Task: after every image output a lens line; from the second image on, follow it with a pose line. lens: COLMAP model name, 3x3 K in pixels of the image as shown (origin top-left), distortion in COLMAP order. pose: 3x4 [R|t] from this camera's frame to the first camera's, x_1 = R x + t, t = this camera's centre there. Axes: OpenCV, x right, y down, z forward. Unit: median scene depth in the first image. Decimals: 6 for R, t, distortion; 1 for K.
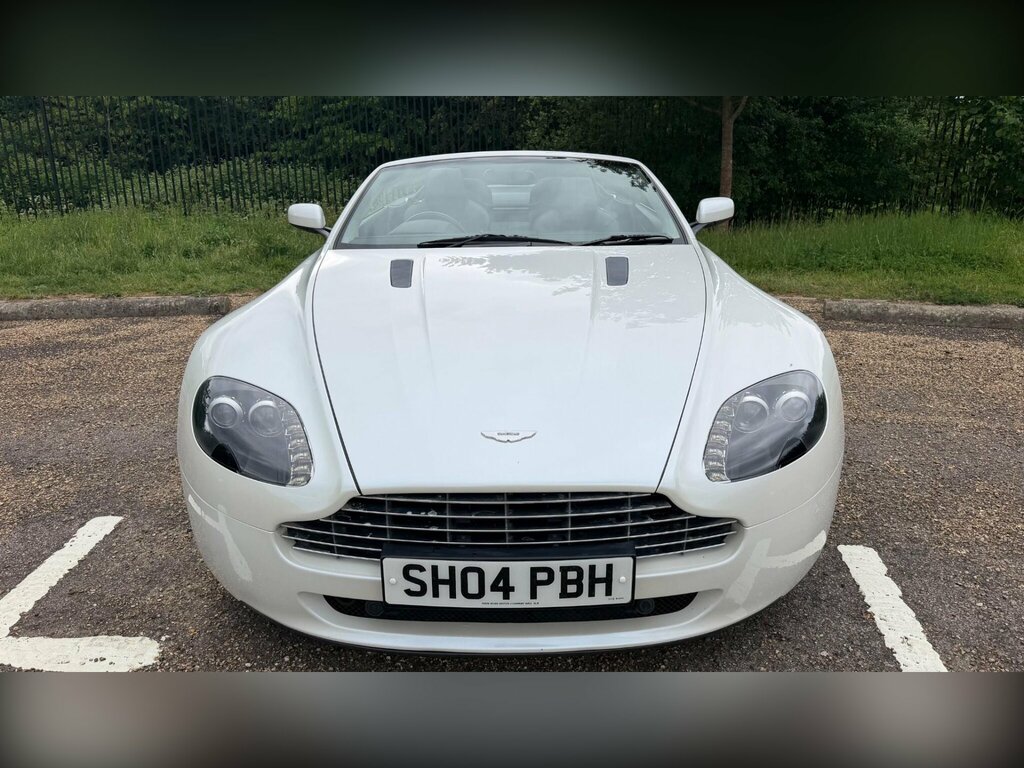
lens RADIAL K [[724.9, 0, 511.5], [0, 724.9, 381.7], [0, 0, 1]] dist [0.053746, -0.072321]
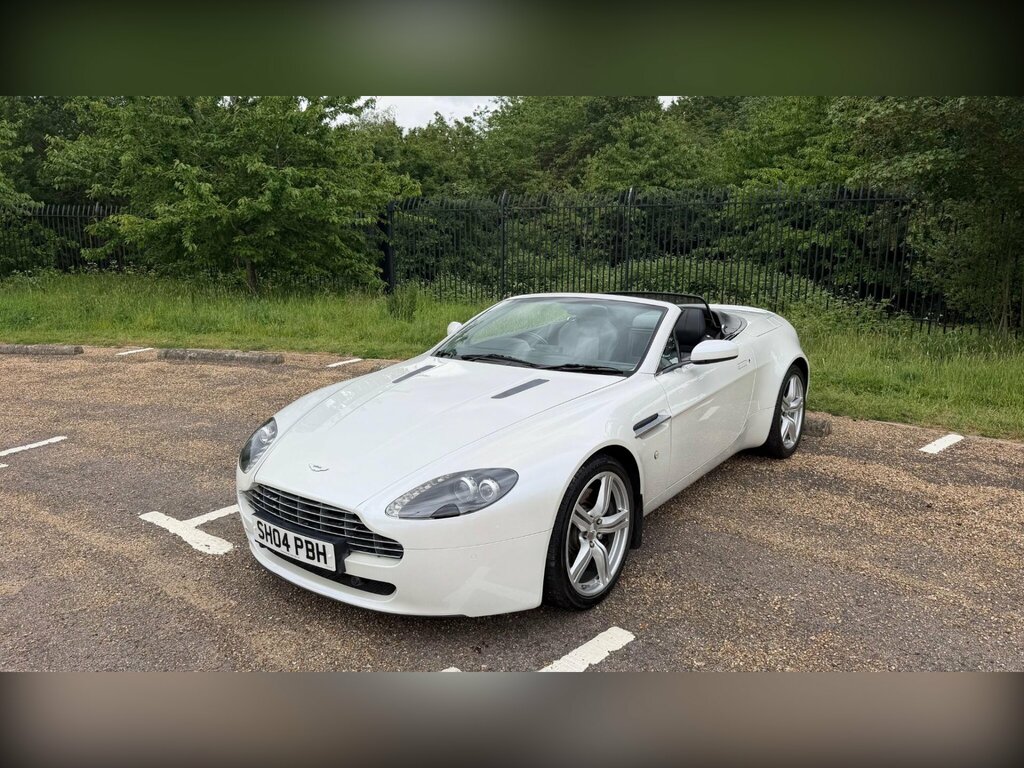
lens RADIAL K [[724.9, 0, 510.5], [0, 724.9, 371.9], [0, 0, 1]] dist [0.053746, -0.072321]
pose [[0.799501, 0.107676, -0.590935, 0.862685], [-0.179404, 0.981702, -0.063844, -0.080642], [0.573248, 0.157059, 0.804189, -0.153023]]
